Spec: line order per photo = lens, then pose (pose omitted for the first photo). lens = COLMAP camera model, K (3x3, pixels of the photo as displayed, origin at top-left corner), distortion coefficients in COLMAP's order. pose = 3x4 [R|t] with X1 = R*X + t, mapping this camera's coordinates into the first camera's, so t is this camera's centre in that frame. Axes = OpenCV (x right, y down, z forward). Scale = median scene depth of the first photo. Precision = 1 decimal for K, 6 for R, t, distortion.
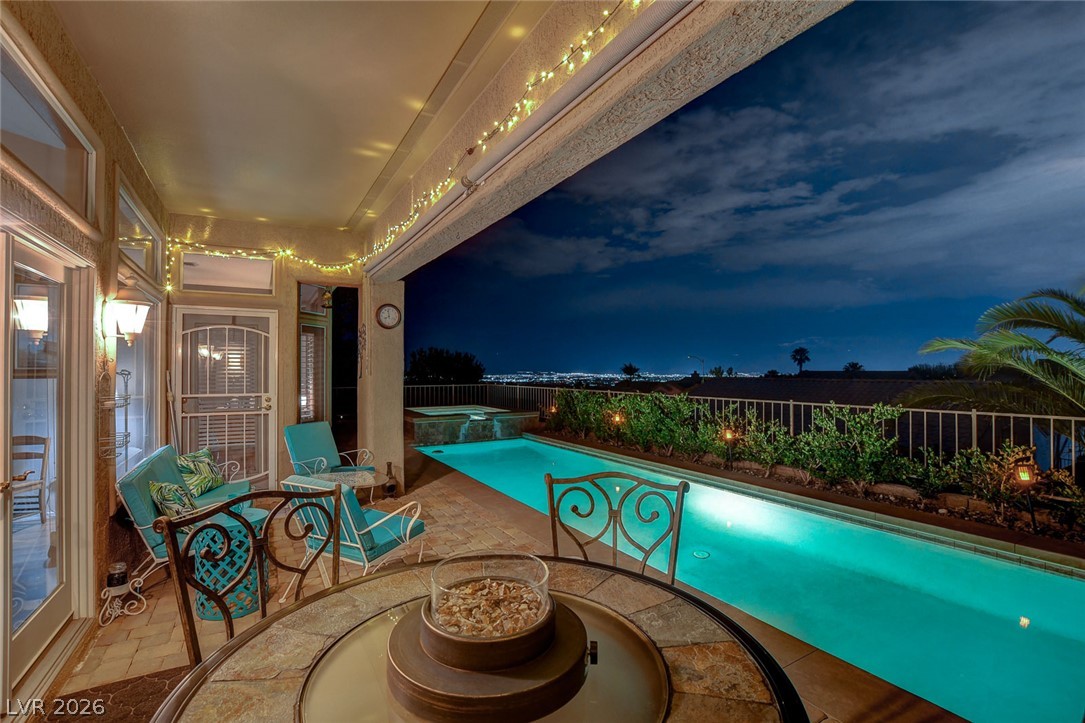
lens RADIAL K [[491.1, 0, 544.3], [0, 491.1, 377.0], [0, 0, 1]] dist [-0.034153, 0.006071]
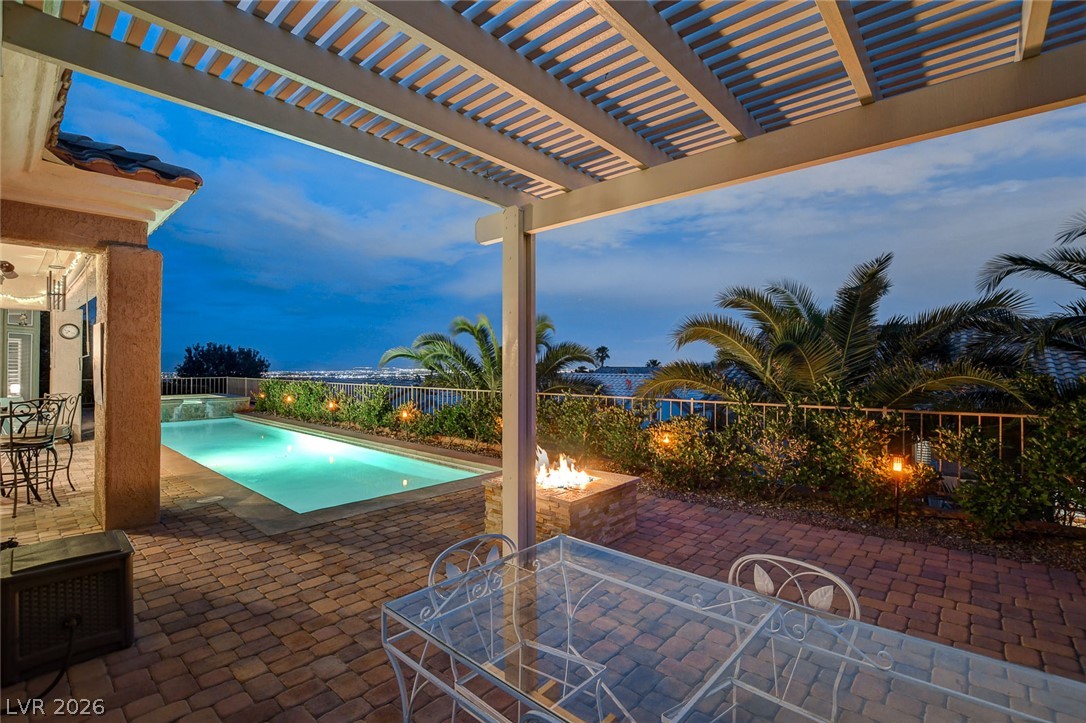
lens RADIAL K [[491.5, 0, 544.8], [0, 491.5, 377.0], [0, 0, 1]] dist [-0.034153, 0.006071]
pose [[0.951413, -0.003225, 0.307902, 0.524417], [0.000522, 0.999961, 0.008861, 0.007881], [-0.307918, -0.008269, 0.951377, -0.741389]]
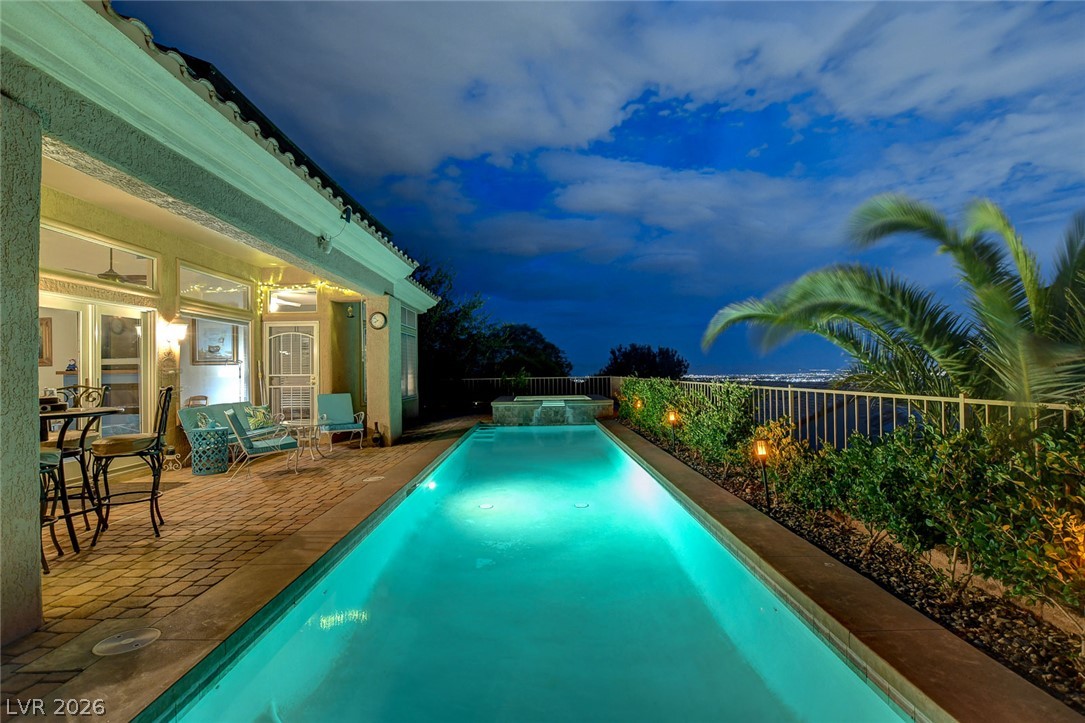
lens RADIAL K [[525.4, 0, 544.6], [0, 525.4, 360.1], [0, 0, 1]] dist [-0.030787, 0.001882]
pose [[0.865615, -0.020054, -0.500309, 0.654542], [0.004281, 0.999458, -0.032655, 0.031522], [0.500693, 0.026124, 0.865231, -0.073749]]
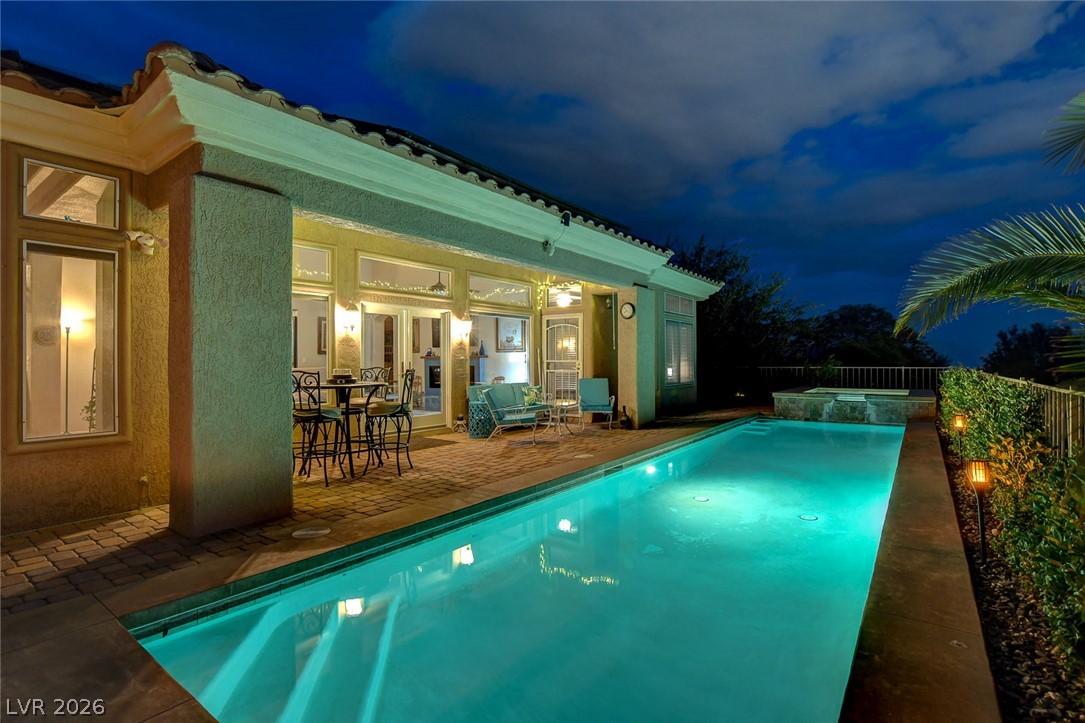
lens RADIAL K [[525.4, 0, 544.6], [0, 525.4, 360.1], [0, 0, 1]] dist [-0.030787, 0.001882]
pose [[0.391921, 0.001363, -0.919998, 0.816254], [-0.011526, 0.999928, -0.003428, 0.027268], [0.919927, 0.011947, 0.391908, 0.080134]]
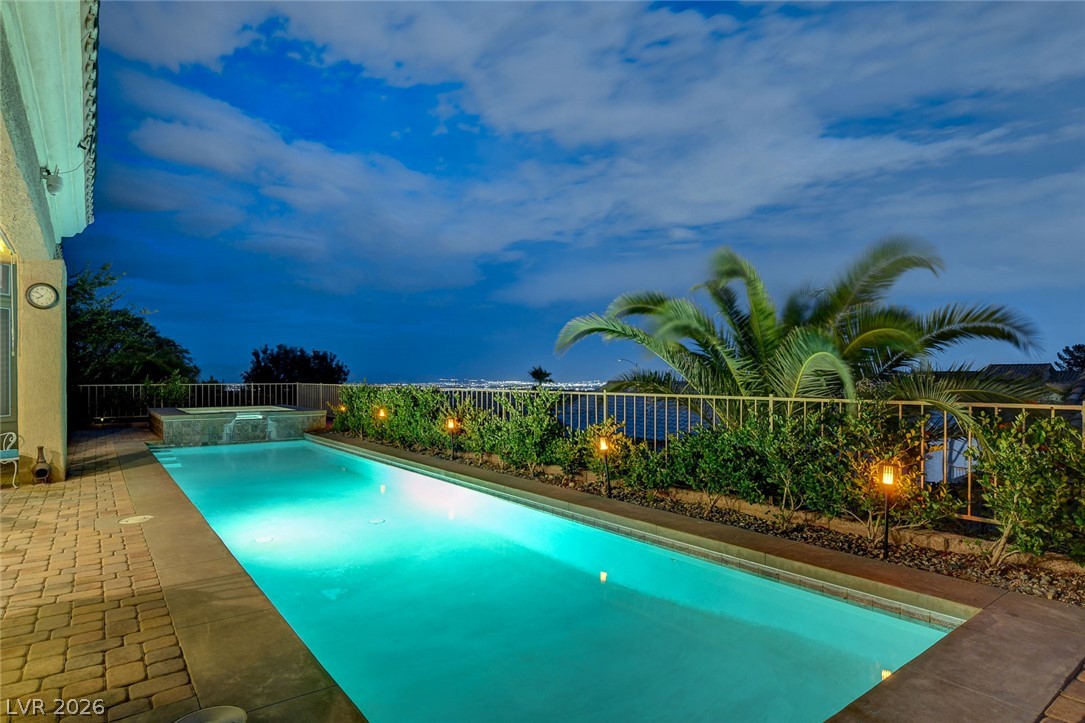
lens RADIAL K [[591.6, 0, 540.4], [0, 591.6, 420.6], [0, 0, 1]] dist [-0.003287, 0.000919]
pose [[0.993520, -0.004545, 0.113564, 0.398180], [-0.002112, 0.998289, 0.058430, 0.037294], [-0.113635, -0.058291, 0.991811, -0.200893]]
